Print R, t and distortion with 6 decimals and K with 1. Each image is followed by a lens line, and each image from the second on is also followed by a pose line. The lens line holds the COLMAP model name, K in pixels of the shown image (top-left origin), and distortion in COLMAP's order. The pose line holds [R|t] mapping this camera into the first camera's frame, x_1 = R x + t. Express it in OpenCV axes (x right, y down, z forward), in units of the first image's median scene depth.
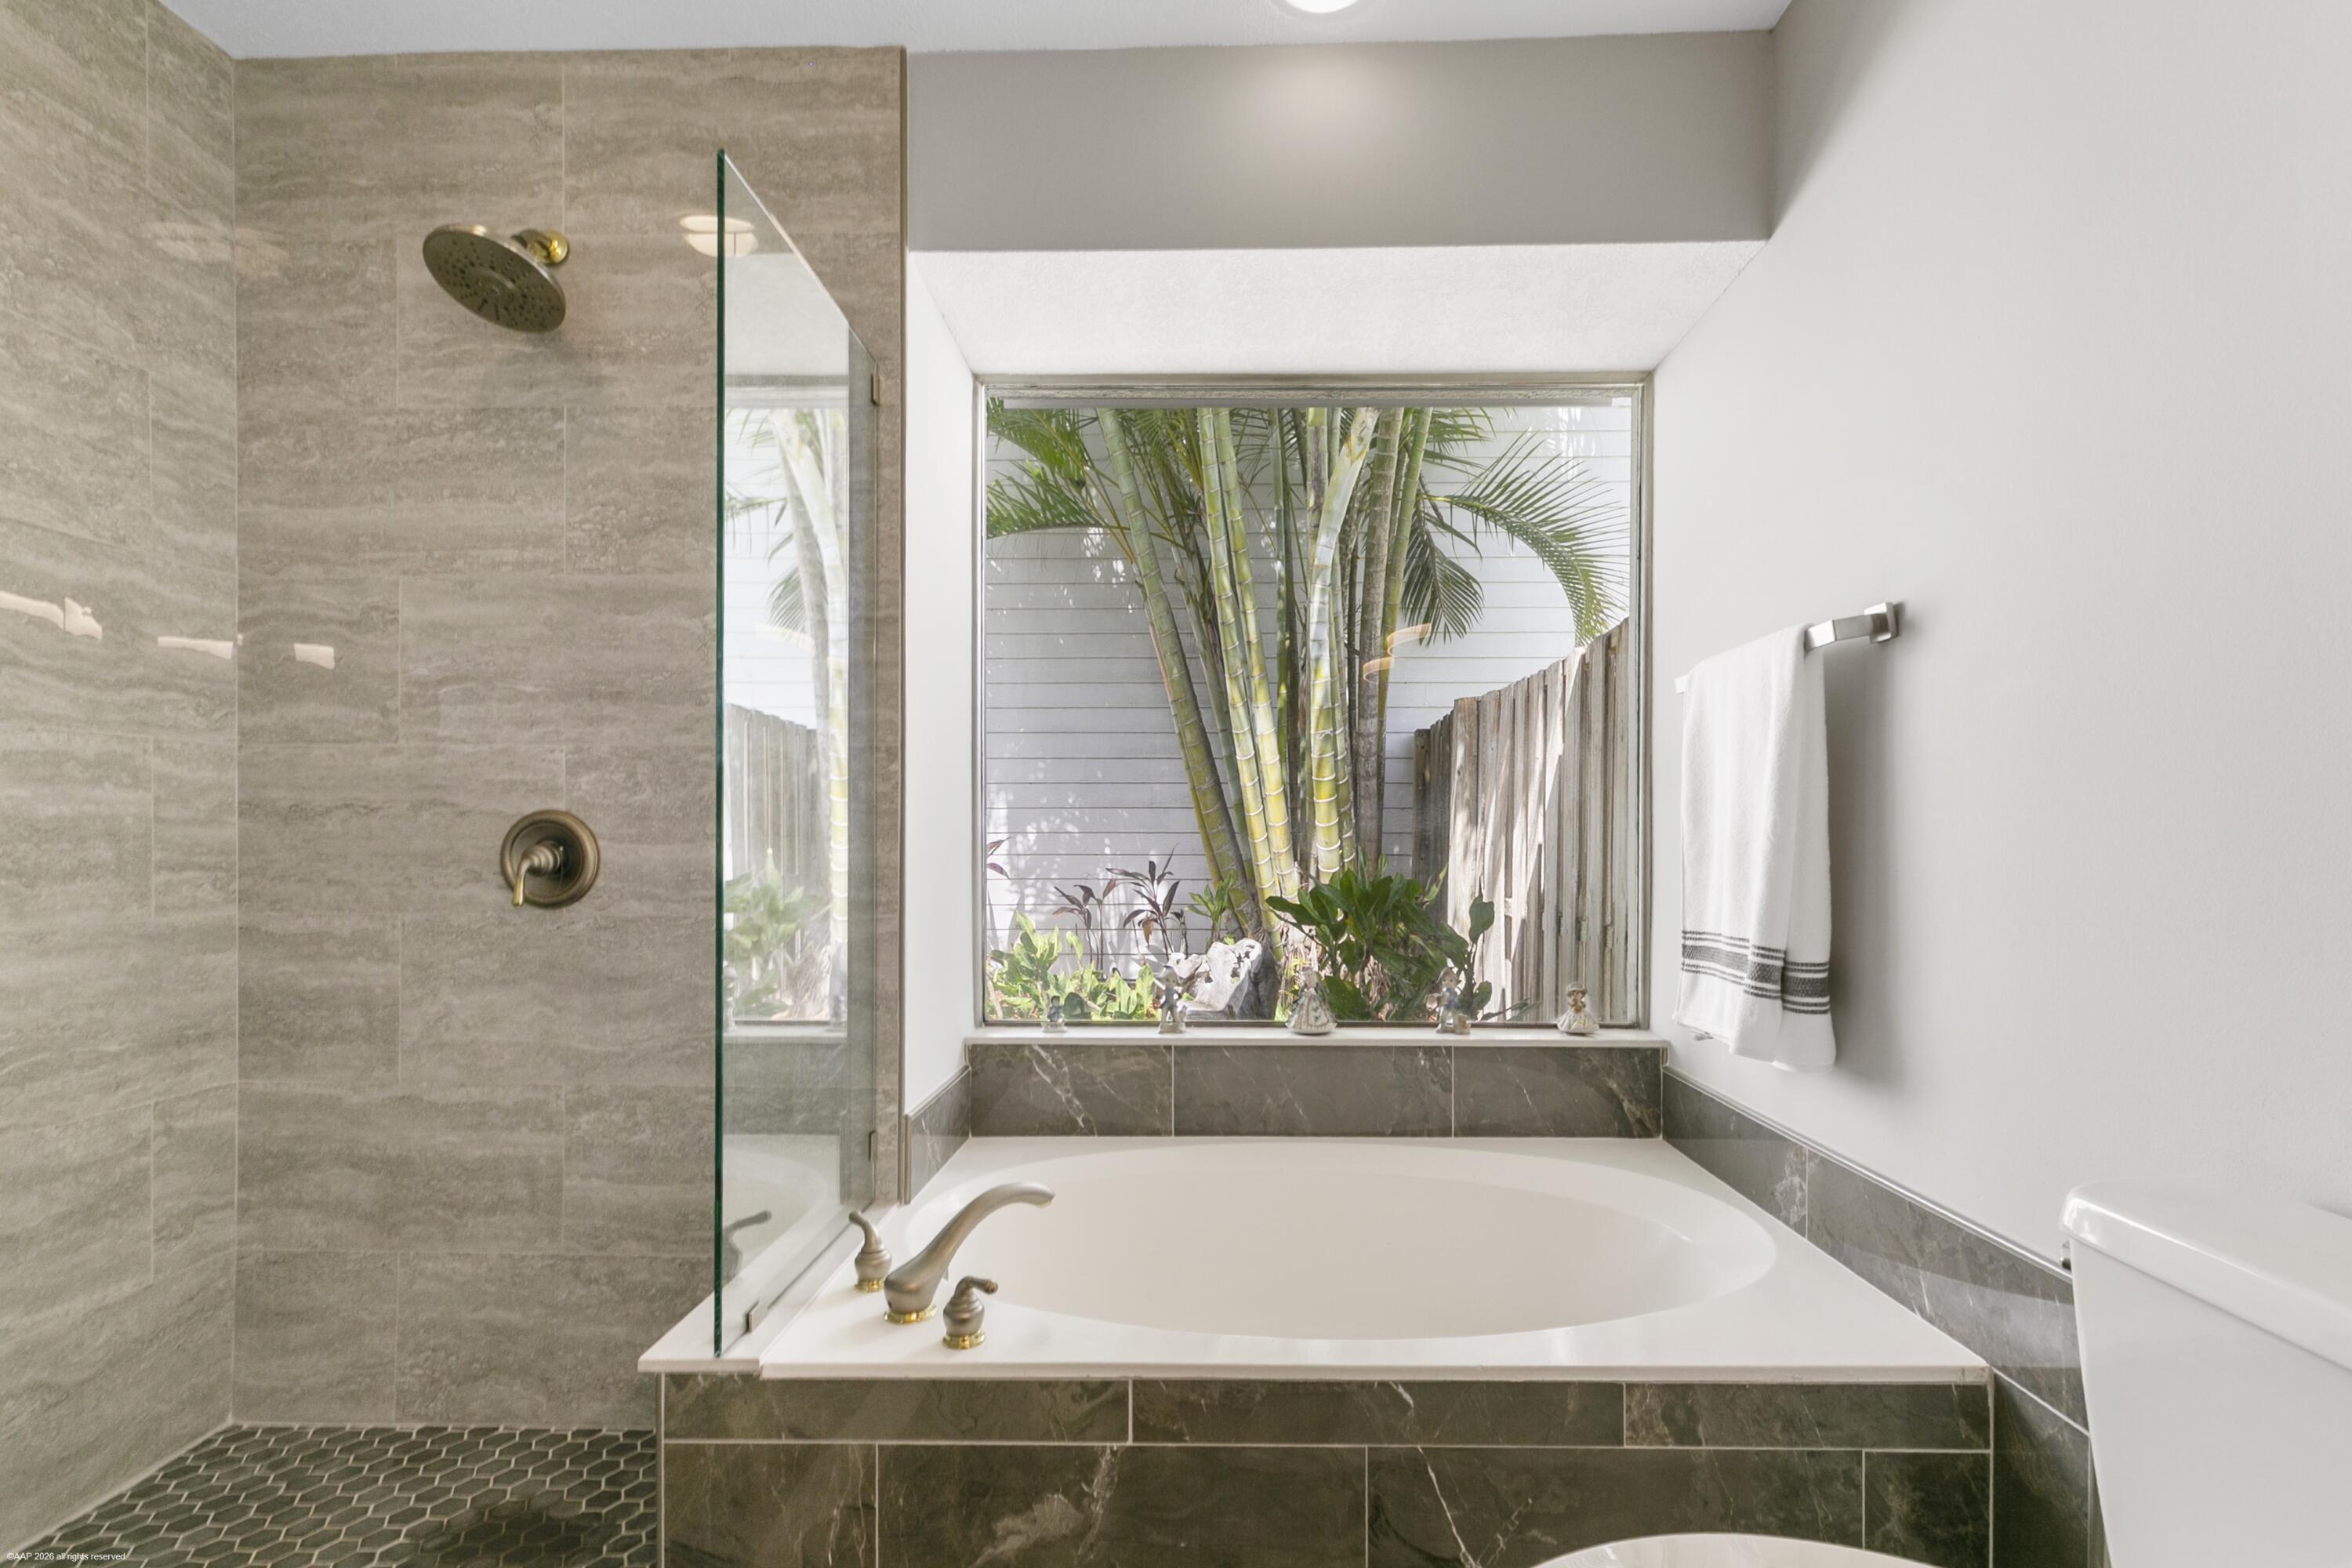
lens RADIAL K [[1134.1, 0, 1183.8], [0, 1134.1, 846.4], [0, 0, 1]] dist [-0.001968, -0.000189]
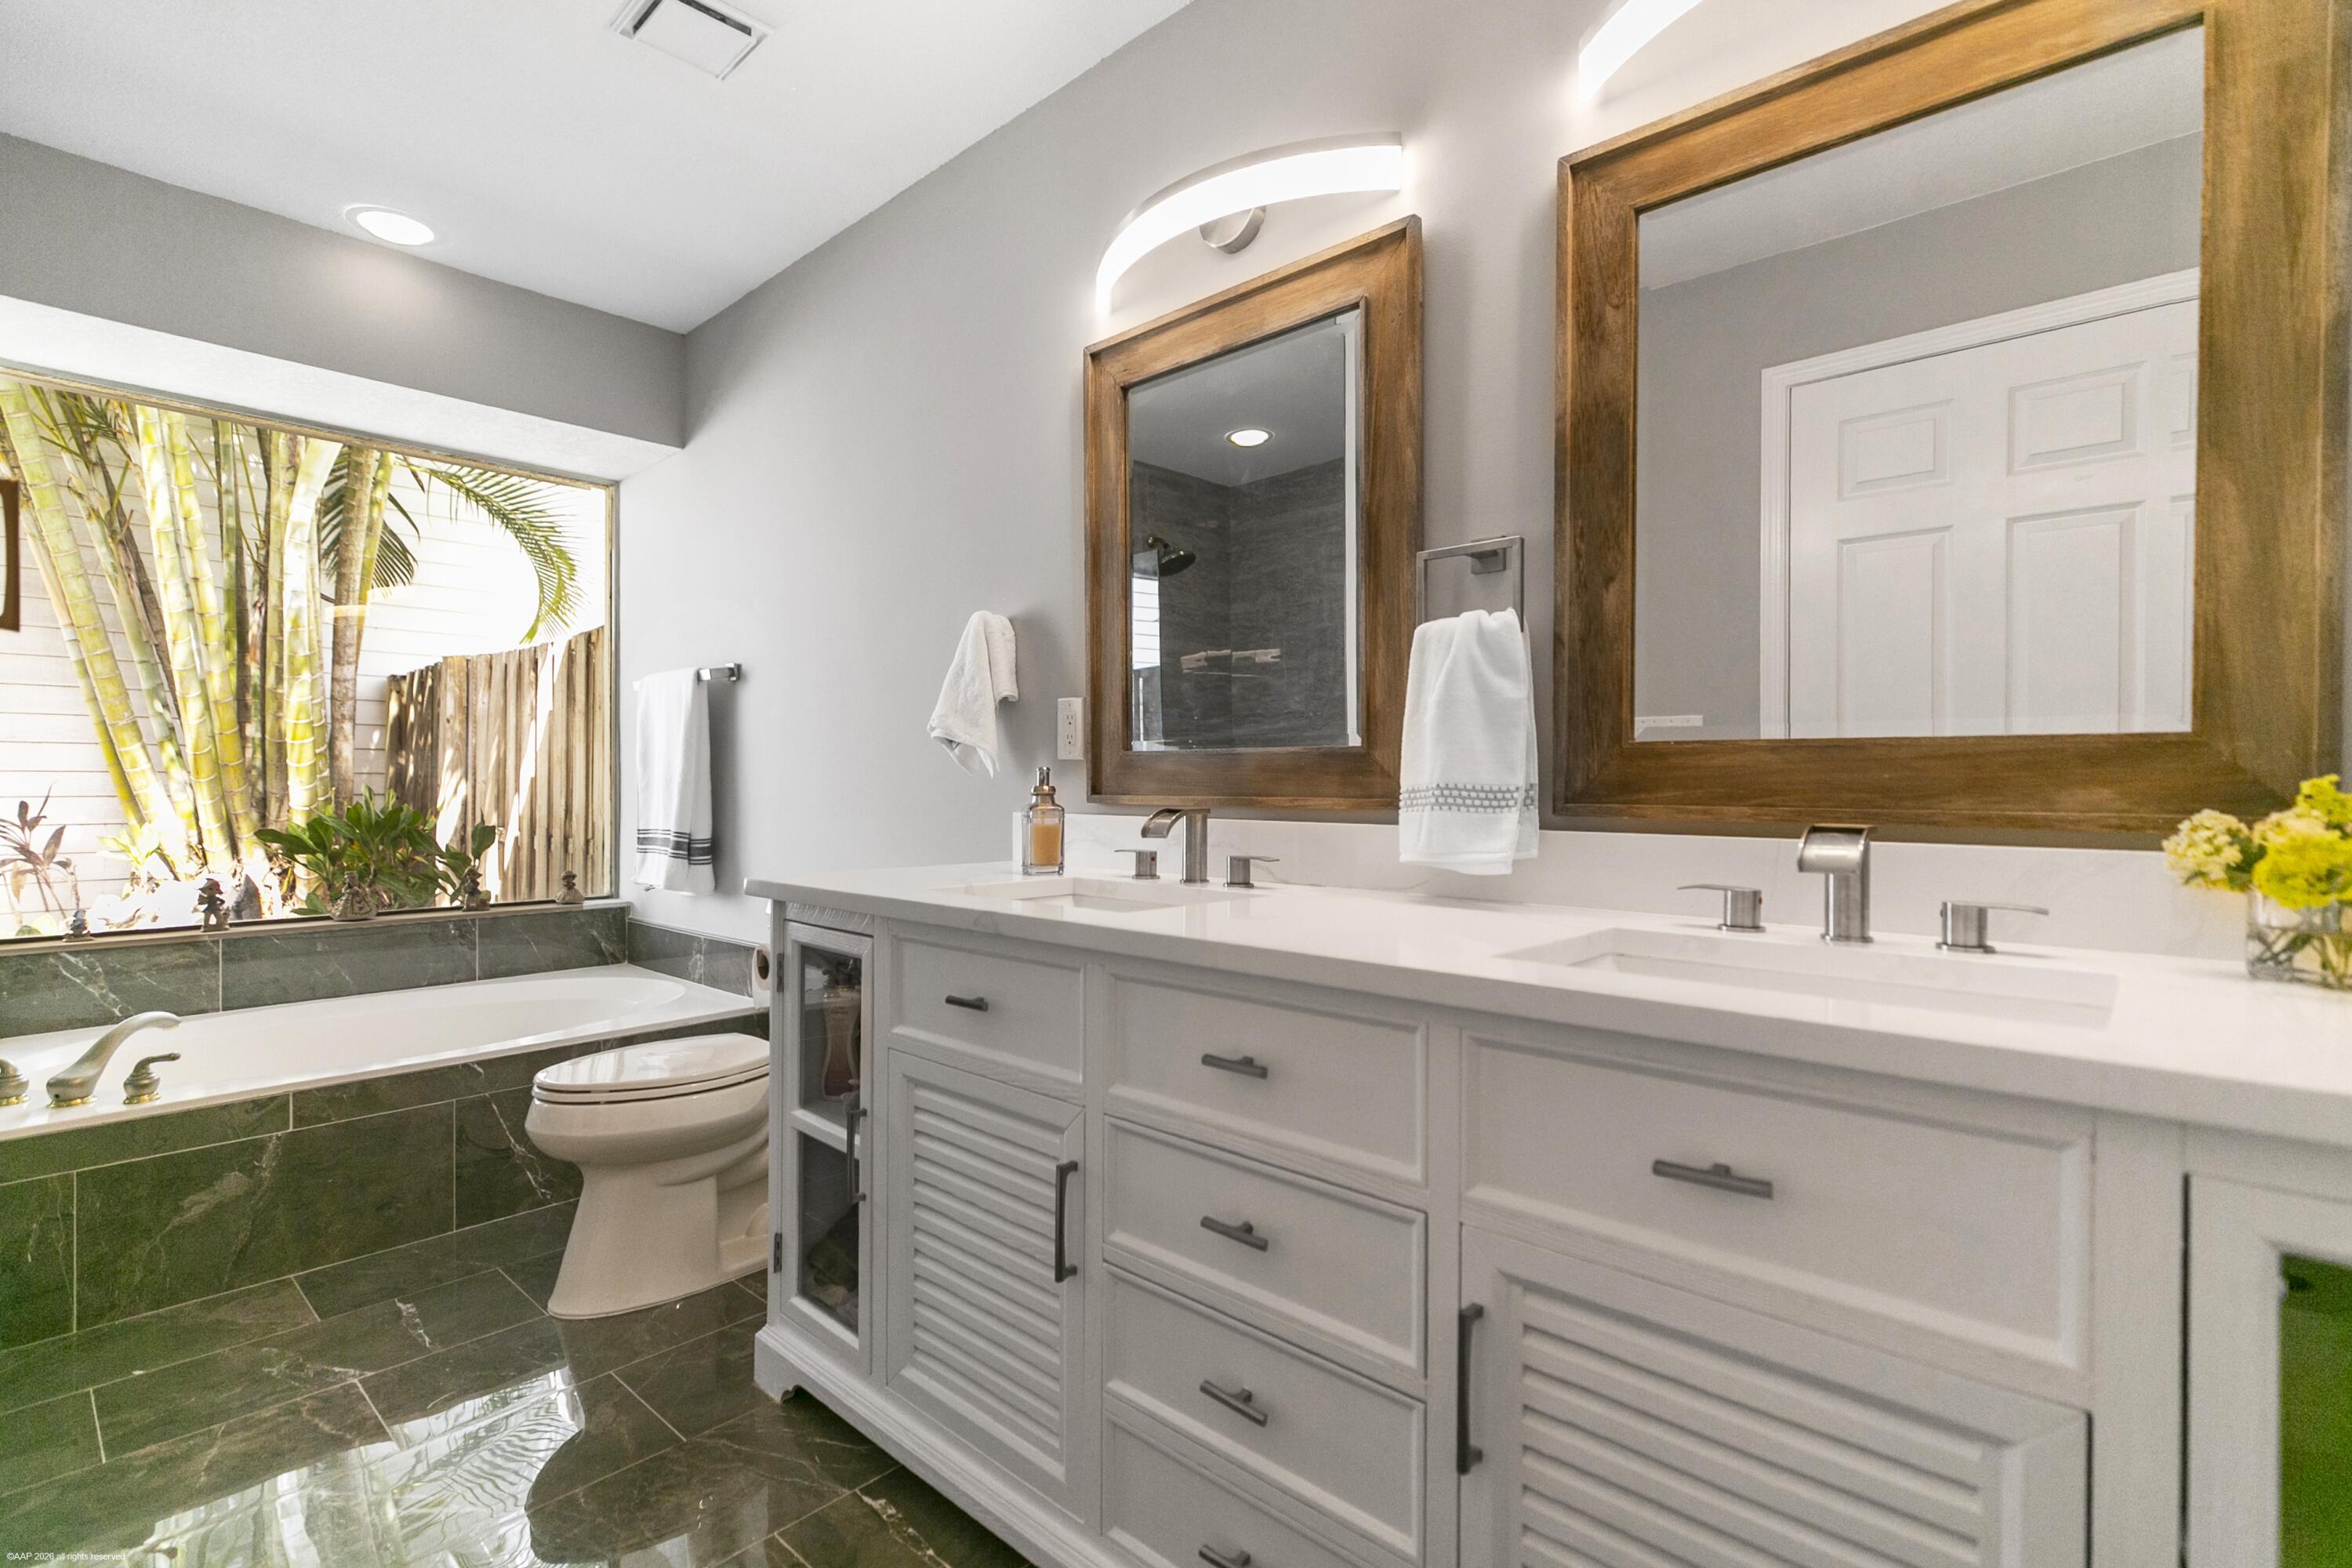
lens RADIAL K [[1092.6, 0, 1176.0], [0, 1092.6, 784.0], [0, 0, 1]] dist [0.019764, 0.000287]
pose [[0.659319, -0.002822, 0.751858, -0.280385], [0.005191, 0.999986, -0.000798, 0.010616], [-0.751845, 0.004429, 0.659325, -0.730330]]
